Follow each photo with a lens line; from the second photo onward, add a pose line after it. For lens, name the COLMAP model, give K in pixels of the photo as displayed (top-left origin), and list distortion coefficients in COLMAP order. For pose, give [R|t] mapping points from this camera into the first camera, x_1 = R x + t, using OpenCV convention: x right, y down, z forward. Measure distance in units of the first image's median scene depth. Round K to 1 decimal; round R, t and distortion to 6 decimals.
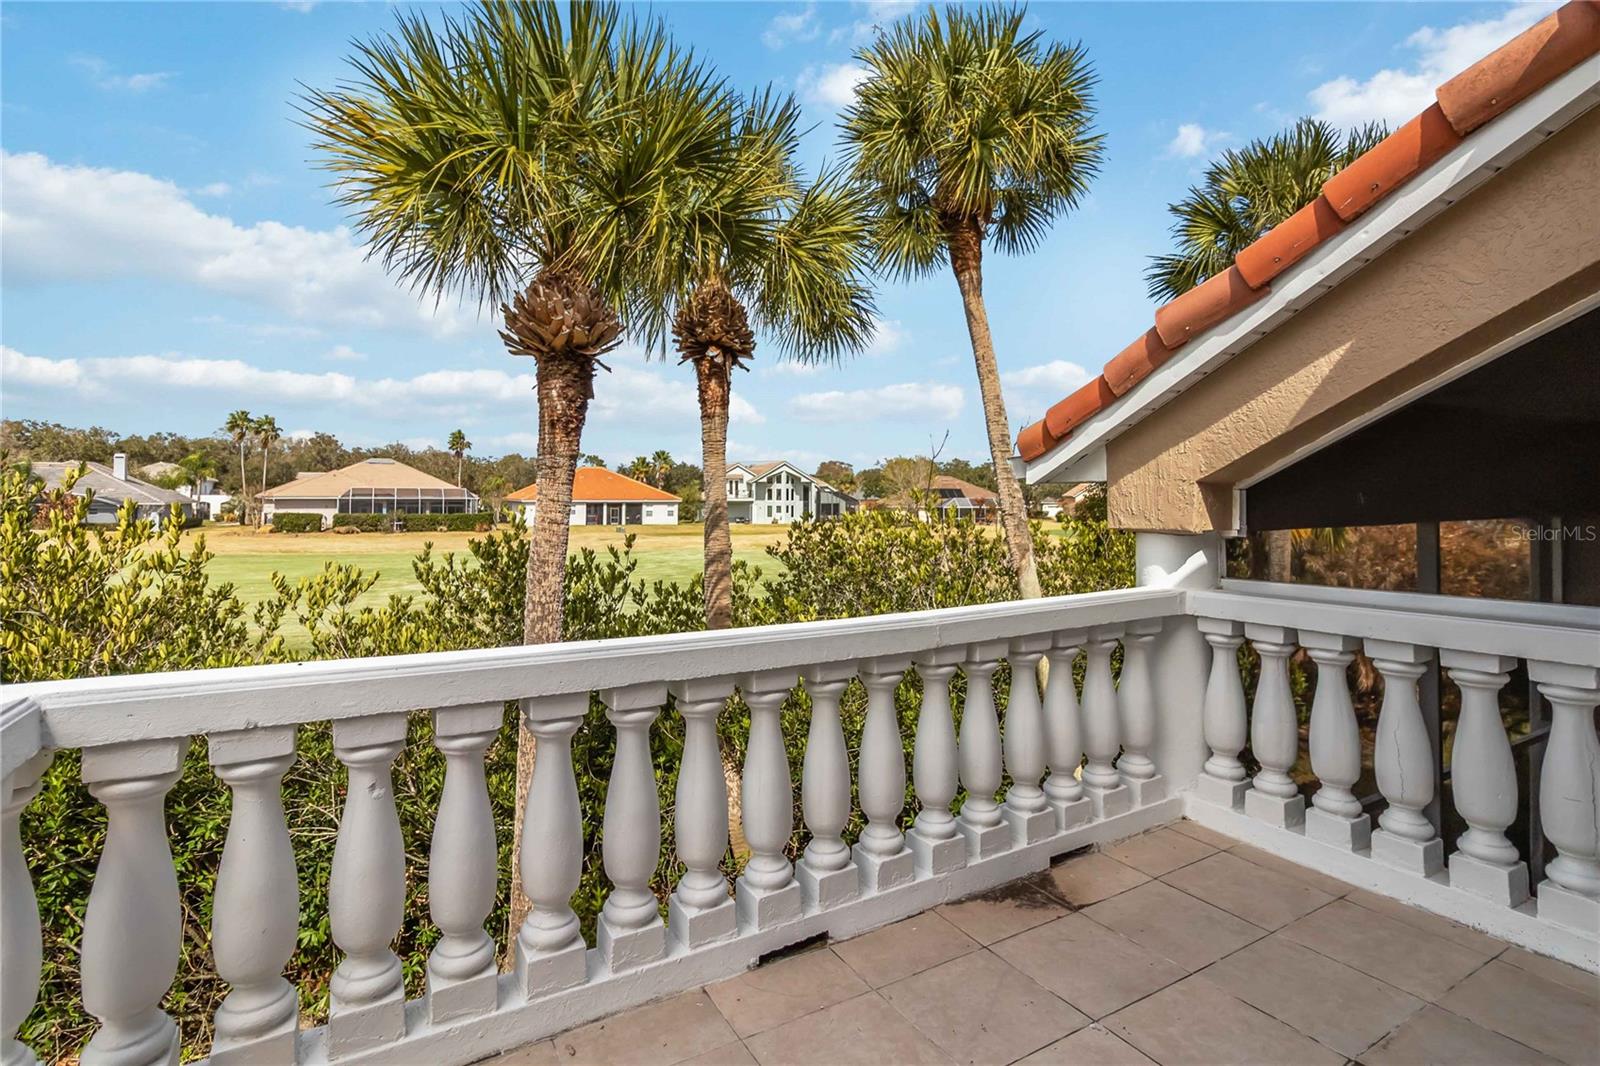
lens RADIAL K [[771.7, 0, 797.6], [0, 771.7, 498.5], [0, 0, 1]] dist [-0.000411, 0.000080]
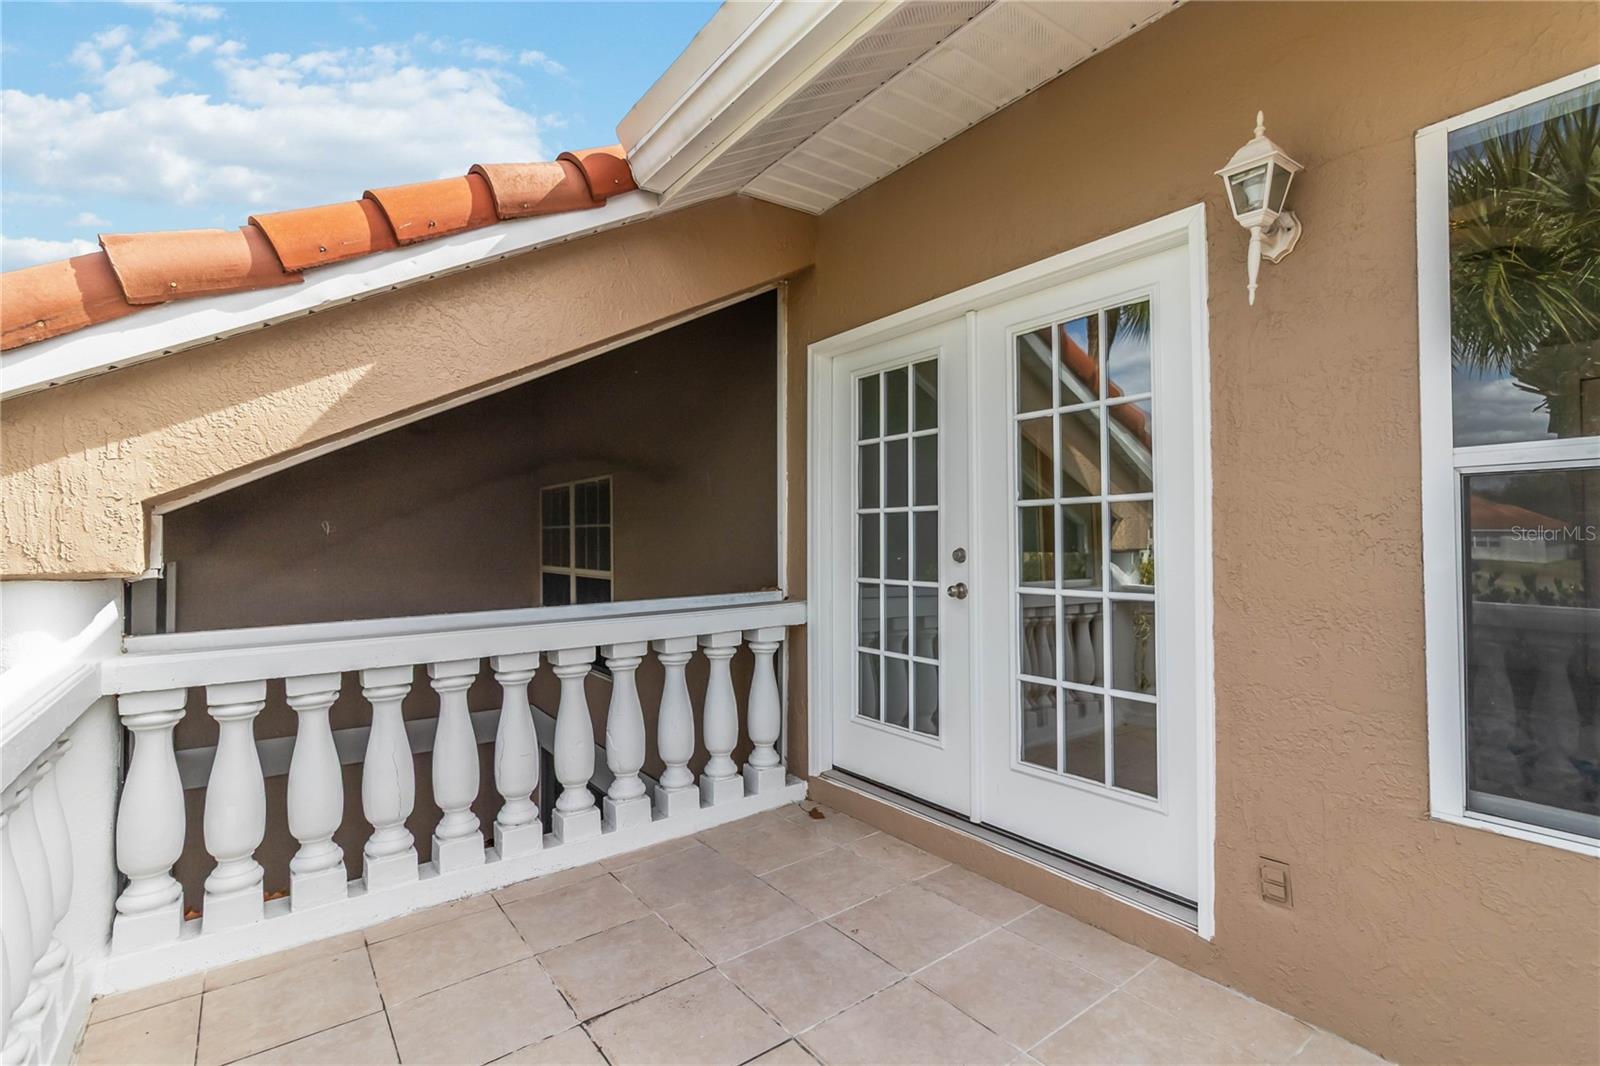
lens RADIAL K [[750.7, 0, 835.0], [0, 750.7, 535.9], [0, 0, 1]] dist [-0.001235, 0.000051]
pose [[-0.140918, -0.002328, 0.990019, -0.287234], [0.001107, 0.999996, 0.002509, 0.009799], [-0.990021, 0.001449, -0.140915, 0.543432]]
